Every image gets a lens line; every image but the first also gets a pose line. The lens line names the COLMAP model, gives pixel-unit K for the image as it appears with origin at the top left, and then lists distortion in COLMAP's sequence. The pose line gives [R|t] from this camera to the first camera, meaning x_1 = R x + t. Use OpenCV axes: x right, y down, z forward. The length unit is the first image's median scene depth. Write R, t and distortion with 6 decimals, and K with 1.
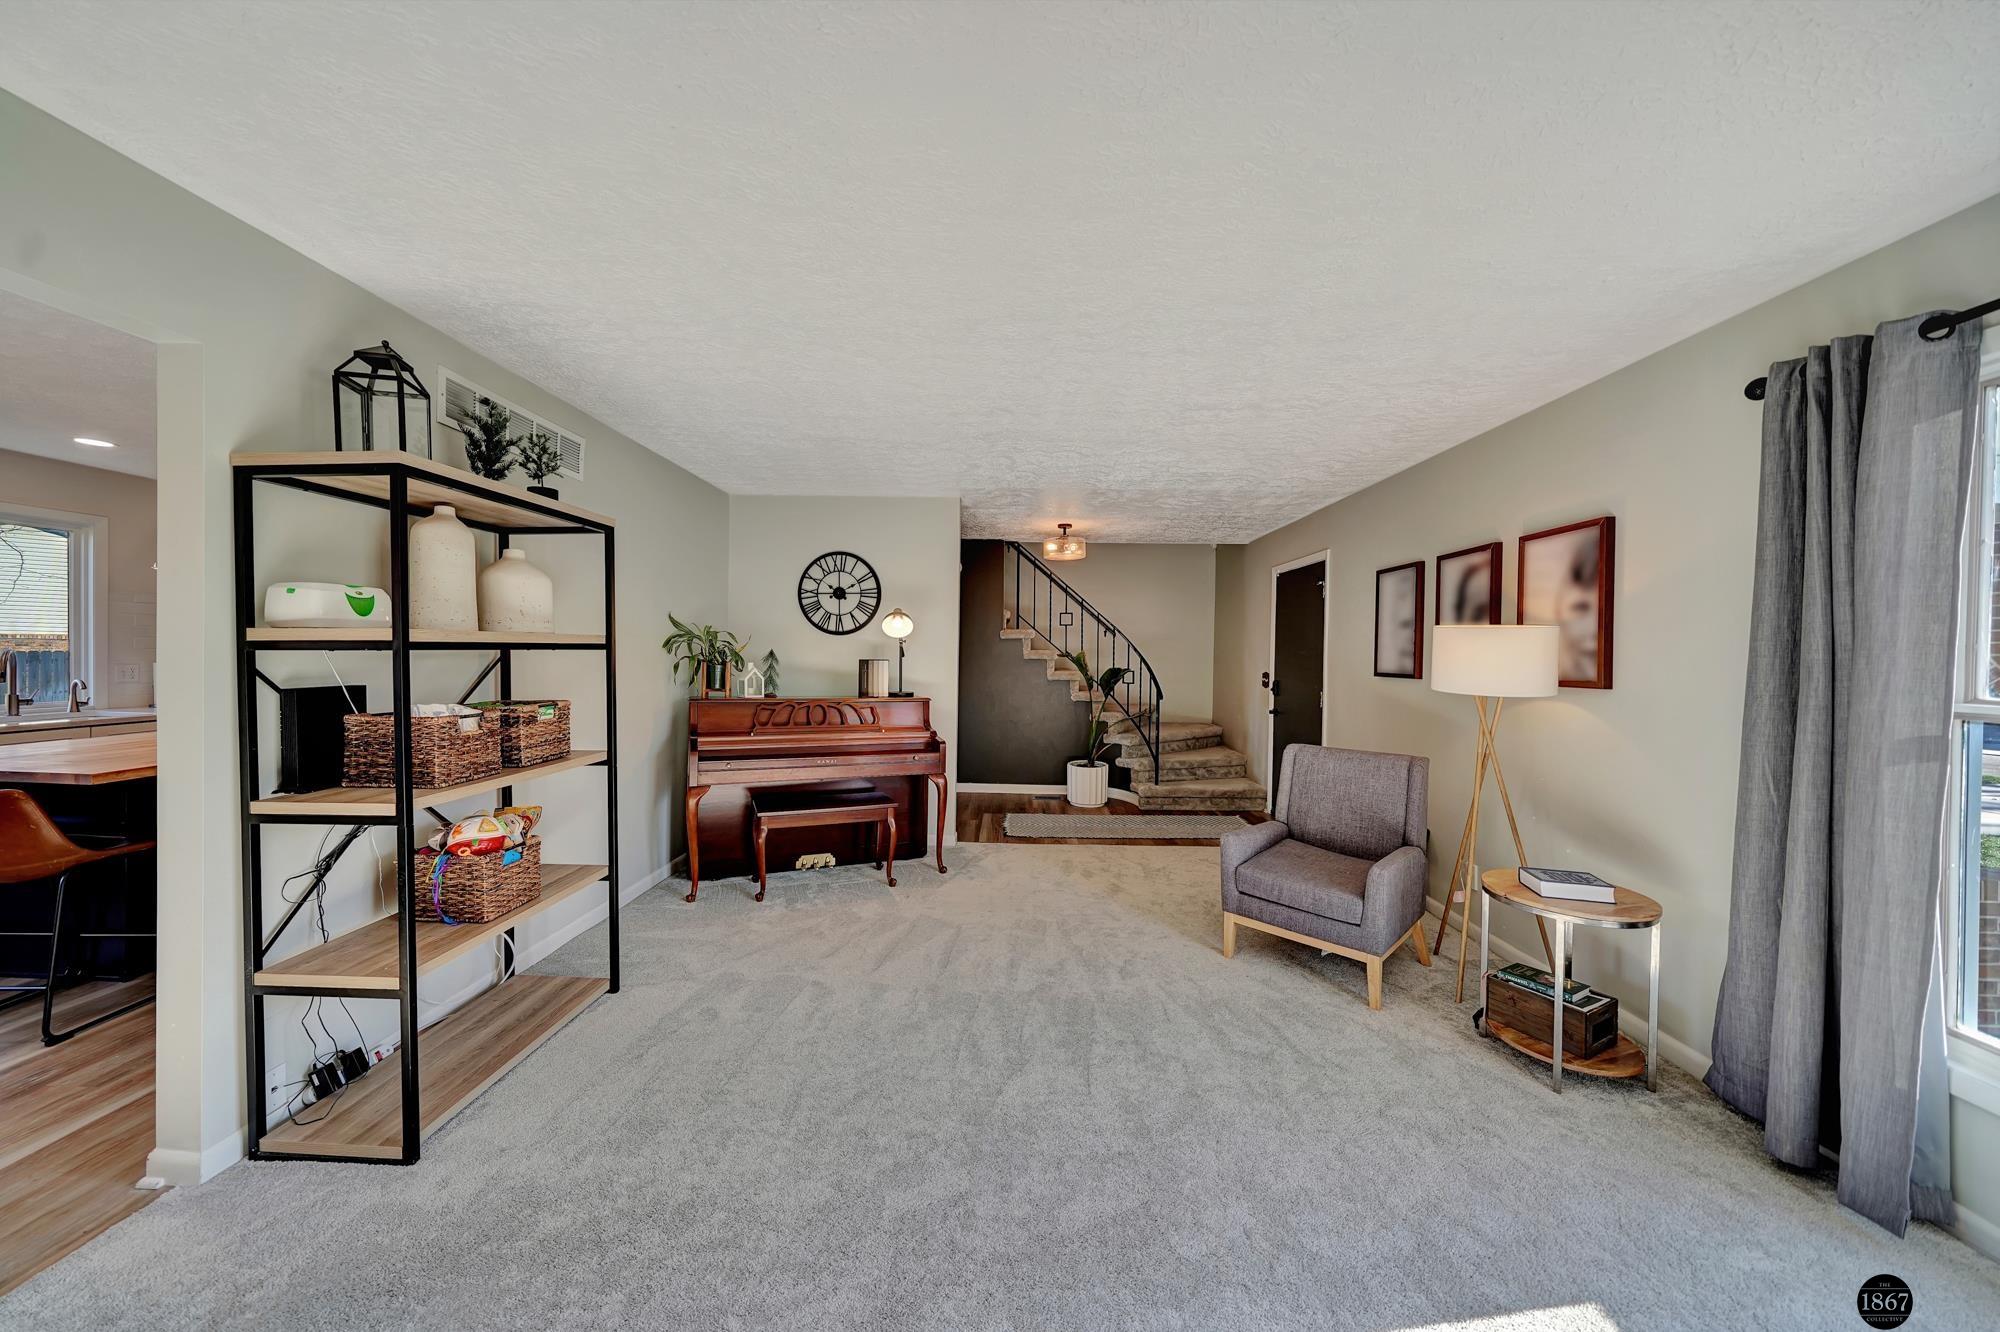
lens RADIAL K [[693.8, 0, 1009.0], [0, 693.8, 664.9], [0, 0, 1]] dist [-0.004549, -0.000056]
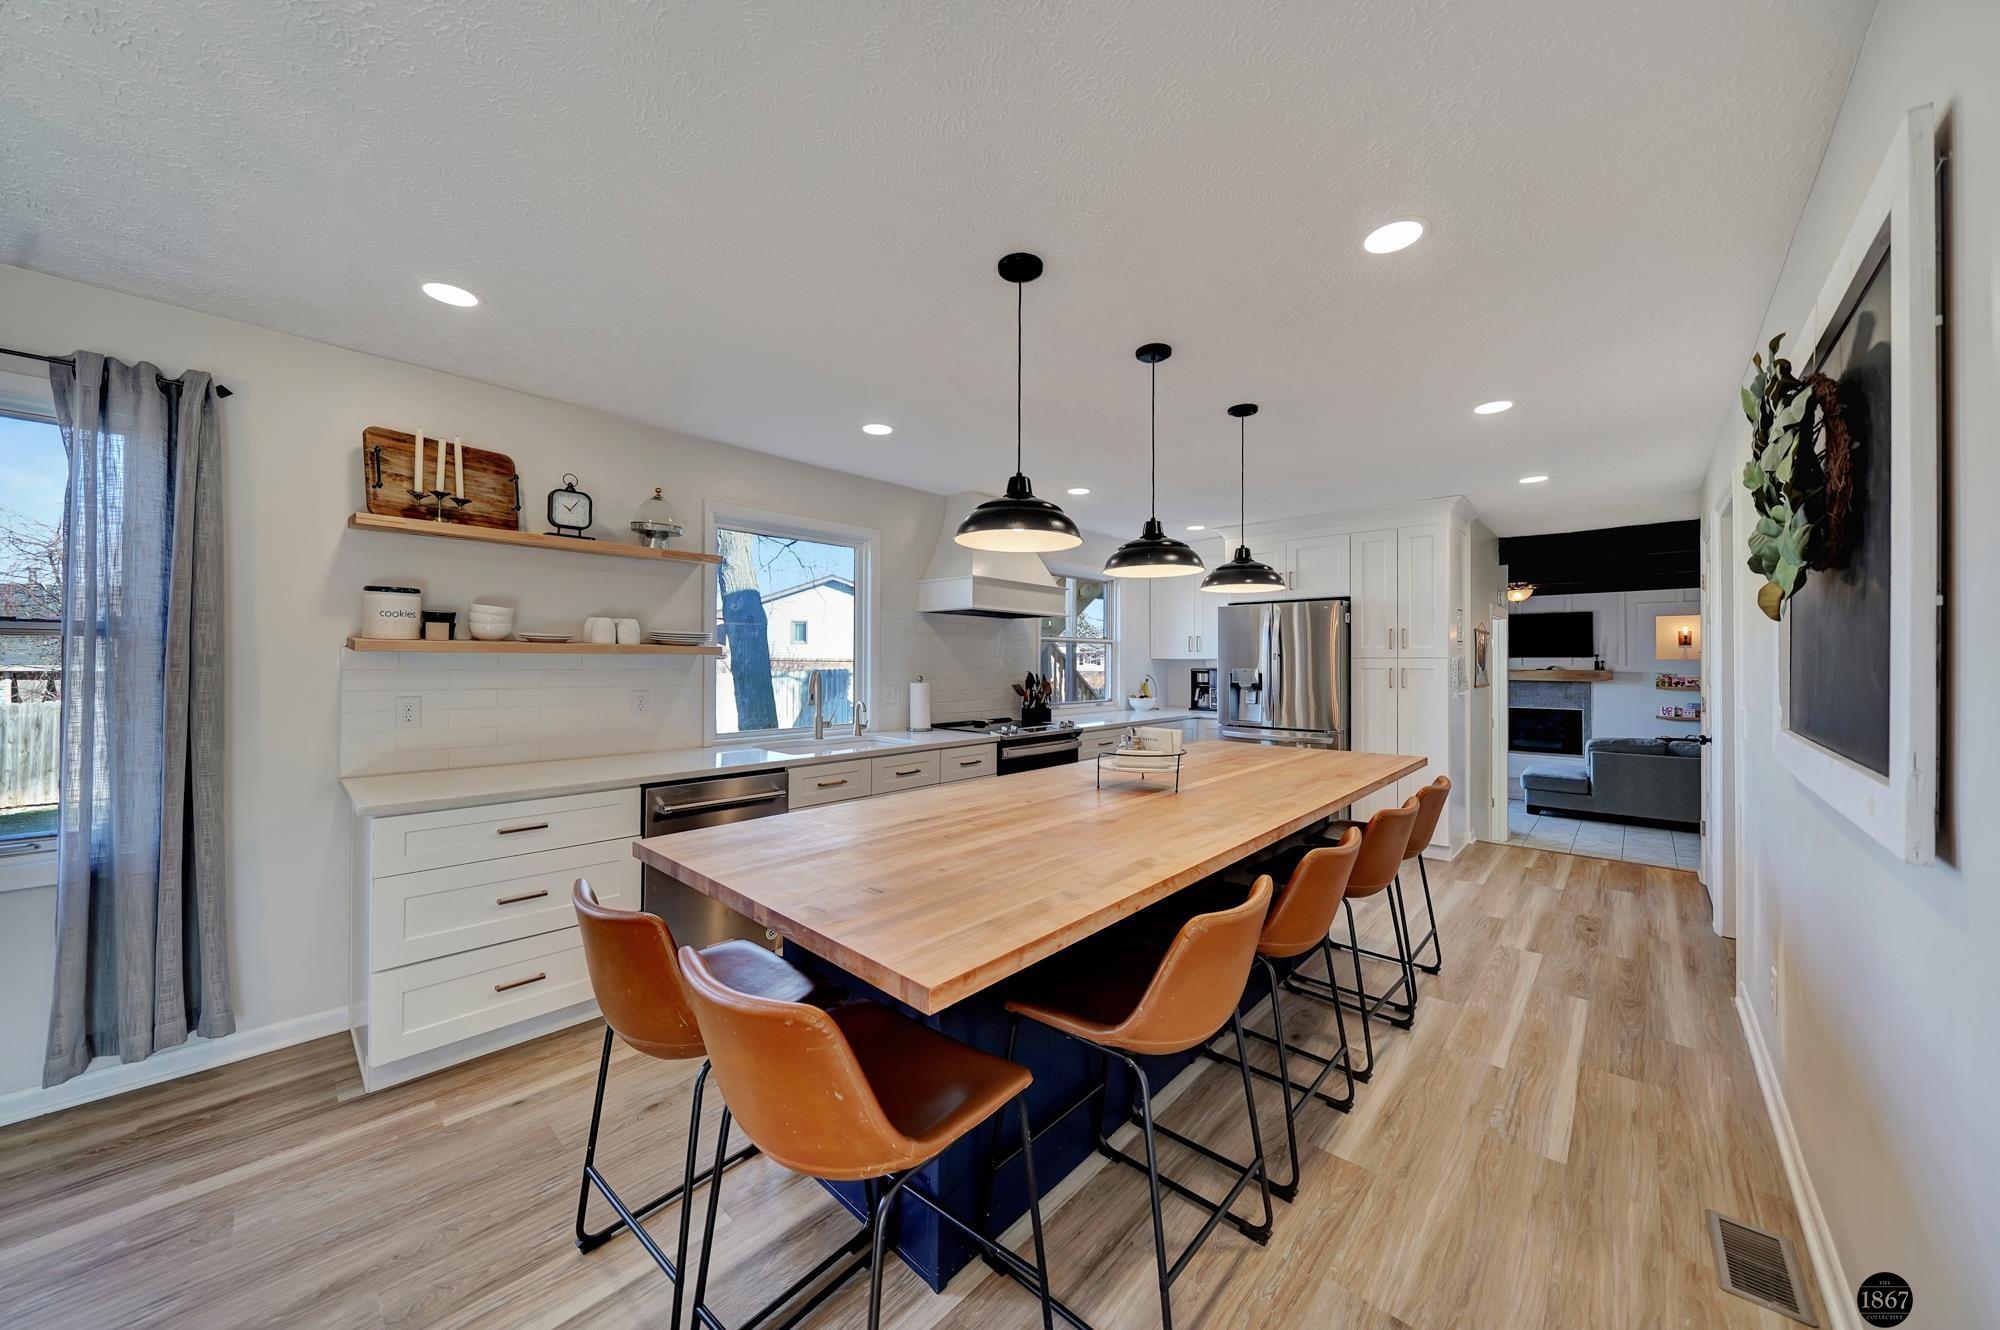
lens RADIAL K [[693.8, 0, 1003.5], [0, 693.8, 661.7], [0, 0, 1]] dist [-0.004549, -0.000056]
pose [[0.758525, -0.018101, -0.651392, -0.814192], [0.006224, 0.999770, -0.020534, -0.015602], [0.651614, 0.011521, 0.758464, 0.566808]]
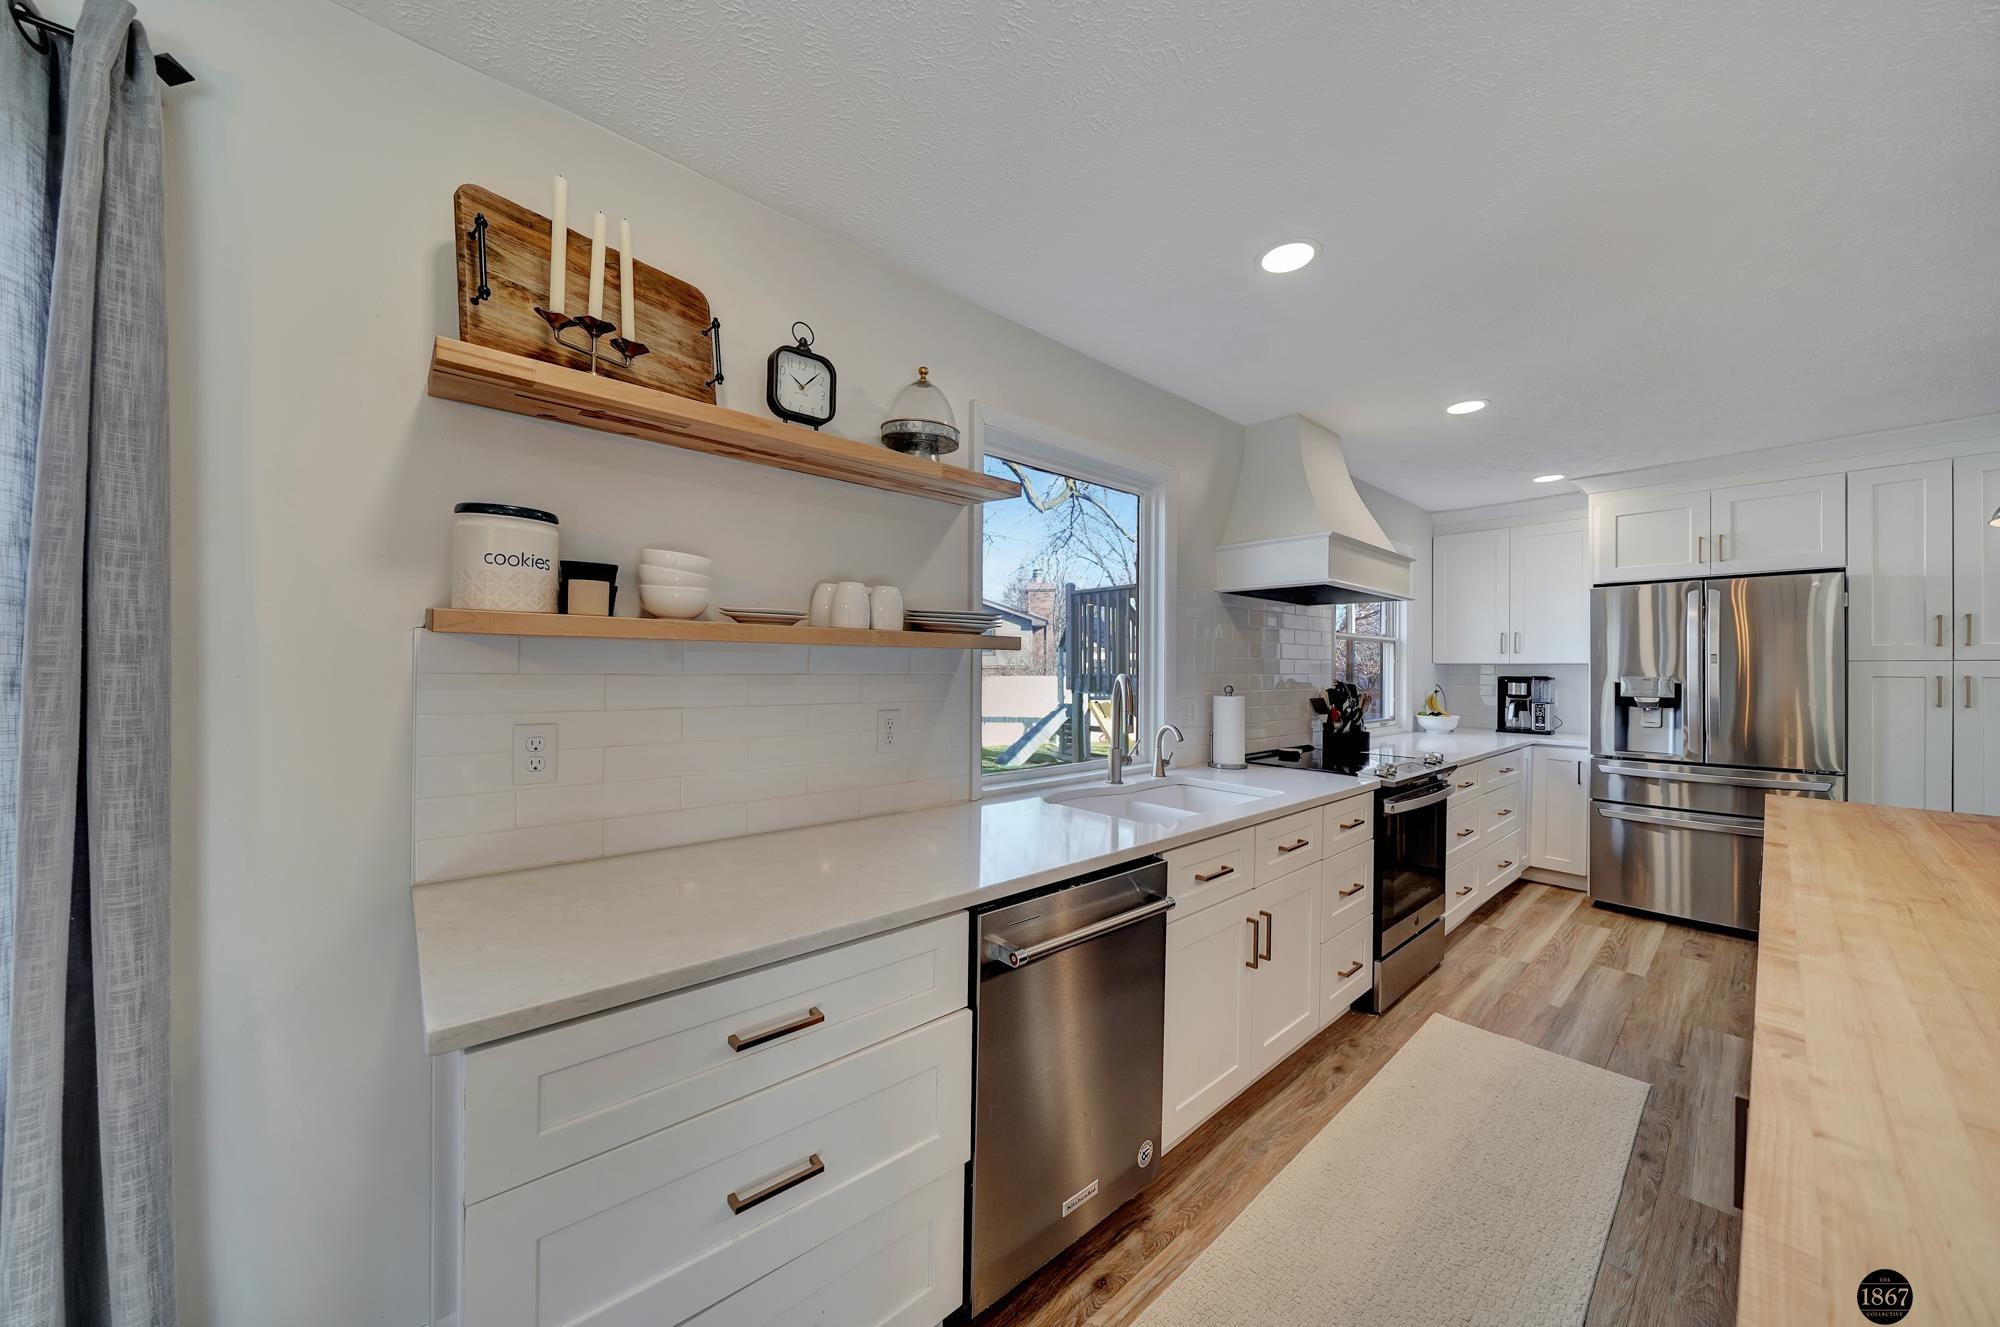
lens RADIAL K [[693.8, 0, 996.4], [0, 693.8, 666.6], [0, 0, 1]] dist [-0.004549, -0.000056]
pose [[0.684854, -0.020600, -0.728389, -1.384339], [0.003087, 0.999673, -0.025370, -0.019676], [0.728673, 0.015126, 0.684694, 0.644691]]
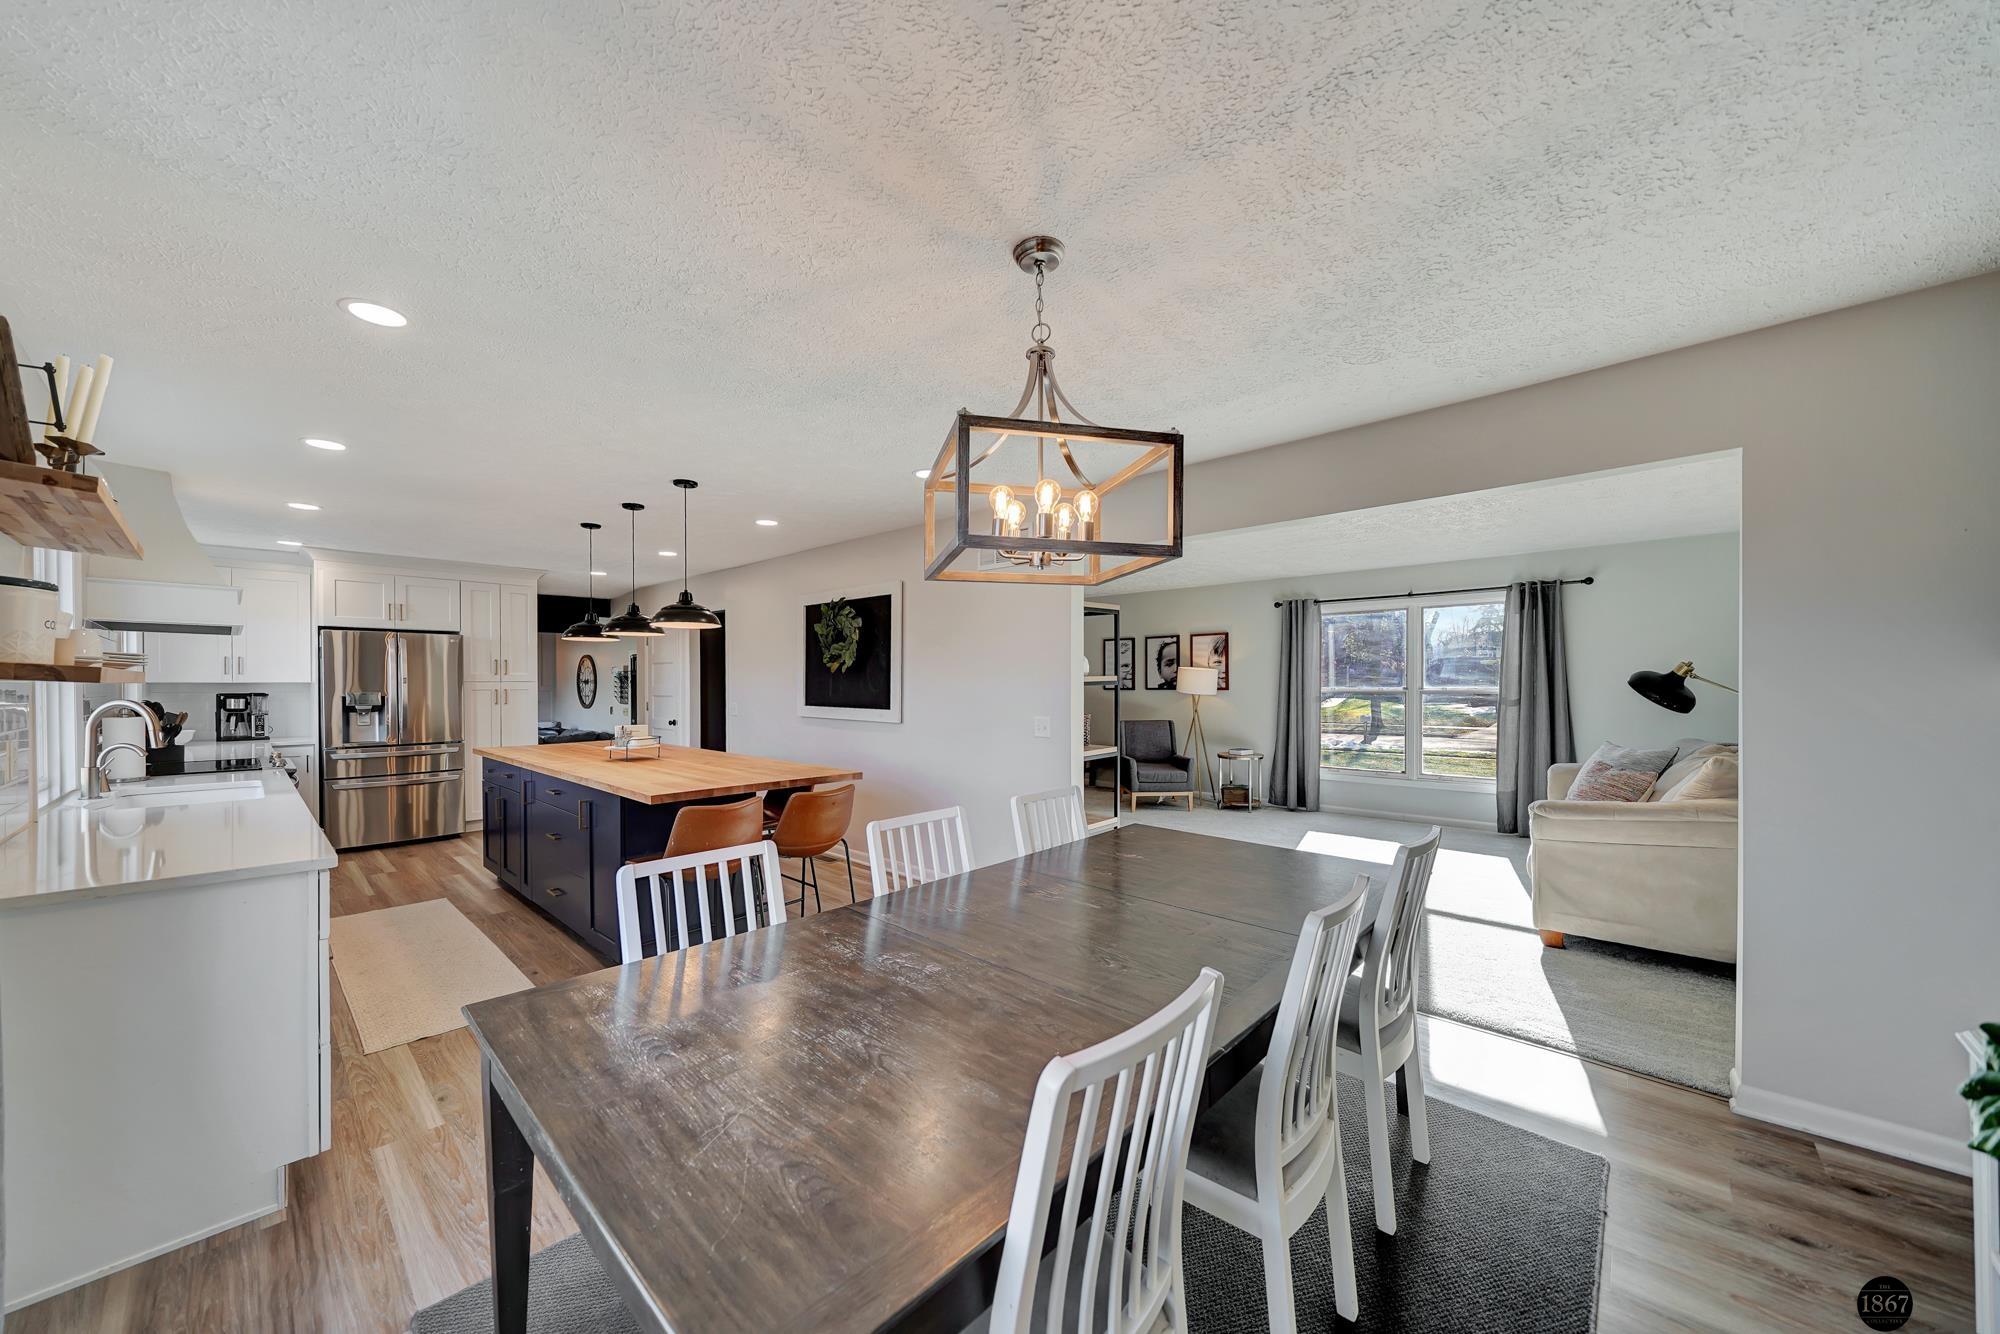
lens RADIAL K [[693.8, 0, 982.5], [0, 693.8, 698.9], [0, 0, 1]] dist [-0.004549, -0.000056]
pose [[0.654524, -0.037306, 0.755121, -1.790616], [0.019376, 0.999281, 0.032574, -0.039577], [-0.755793, -0.006689, 0.654776, -0.134665]]
